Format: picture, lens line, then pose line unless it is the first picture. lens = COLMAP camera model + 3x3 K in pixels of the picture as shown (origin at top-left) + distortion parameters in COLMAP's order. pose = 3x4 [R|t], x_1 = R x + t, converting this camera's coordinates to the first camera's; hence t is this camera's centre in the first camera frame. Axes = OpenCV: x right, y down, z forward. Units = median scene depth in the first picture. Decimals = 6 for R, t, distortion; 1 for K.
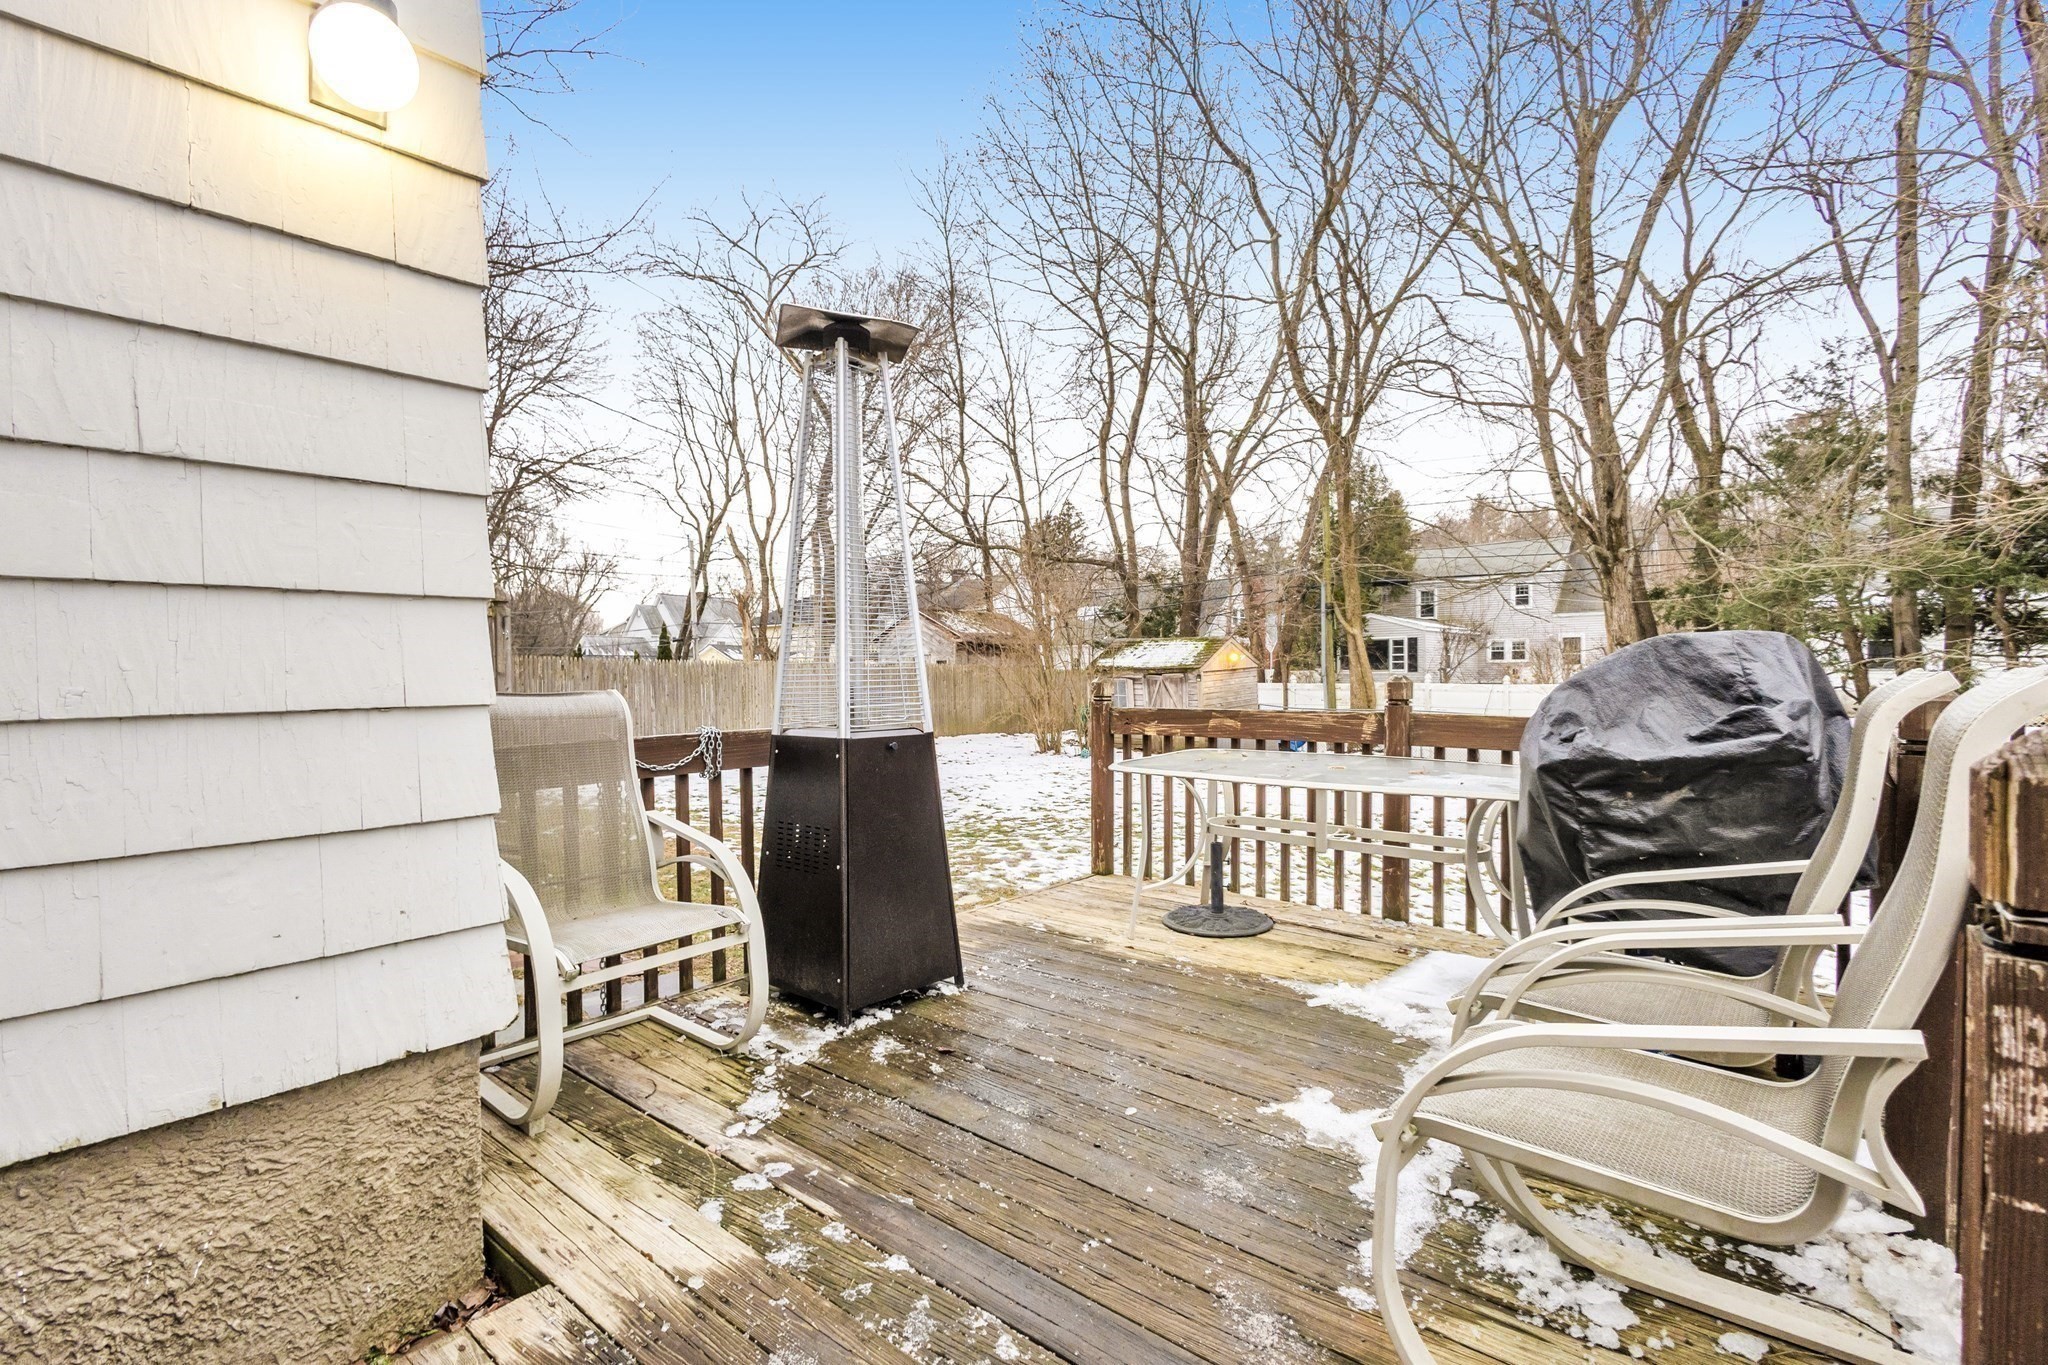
lens RADIAL K [[981.3, 0, 1024.1], [0, 981.3, 683.1], [0, 0, 1]] dist [-0.000707, -0.000078]
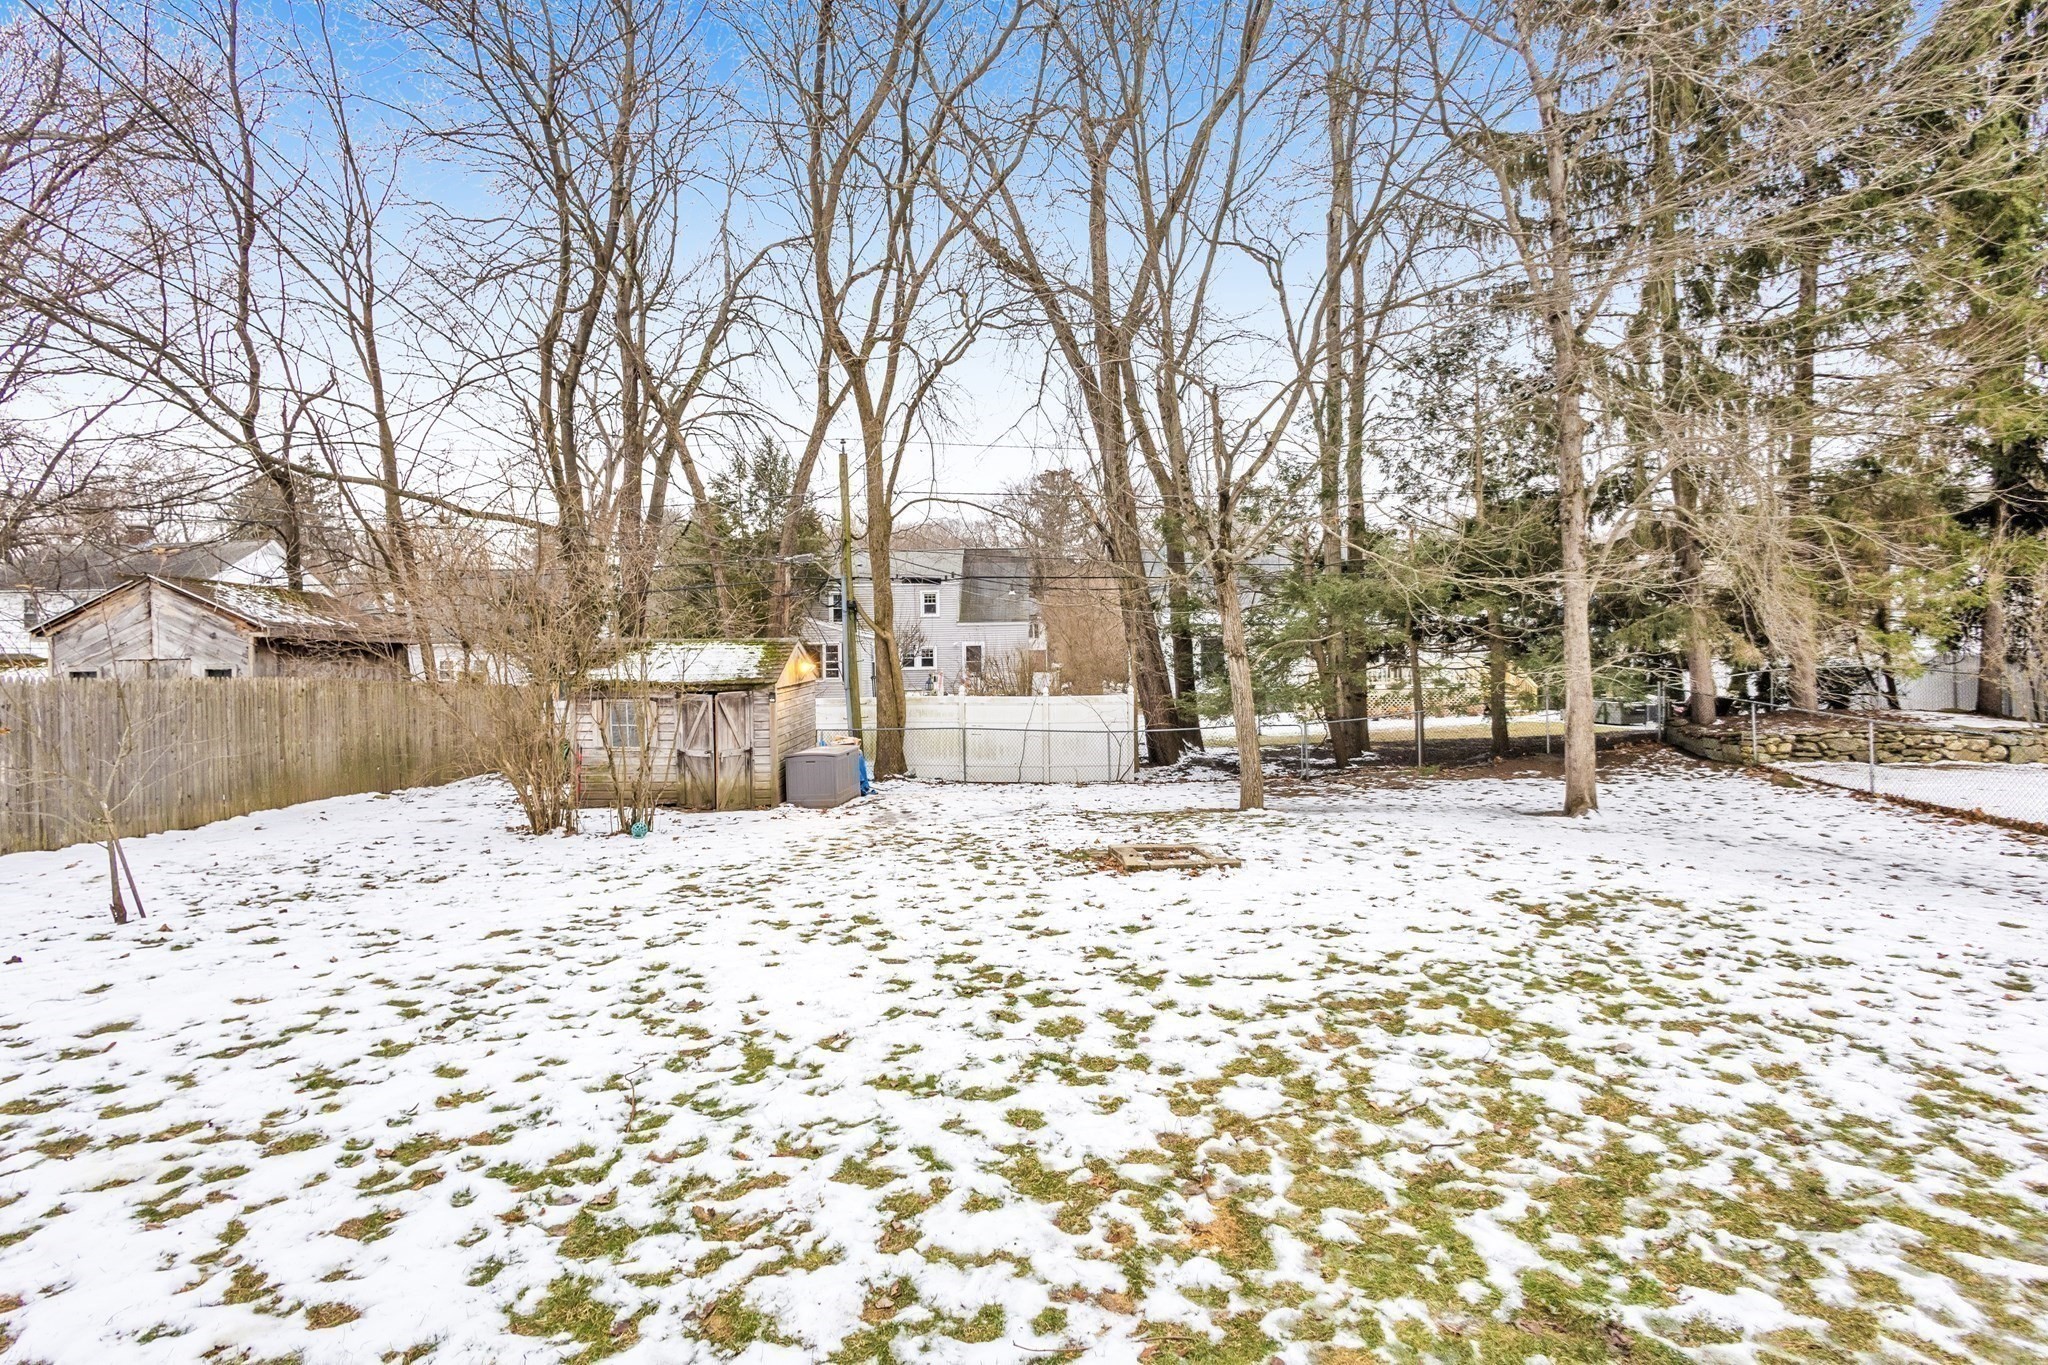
lens RADIAL K [[912.1, 0, 1025.2], [0, 912.1, 668.0], [0, 0, 1]] dist [-0.000447, -0.000063]
pose [[0.715714, 0.000820, 0.698393, -0.142023], [0.010382, 0.999876, -0.011813, -0.016041], [-0.698317, 0.015705, 0.715617, 0.386990]]
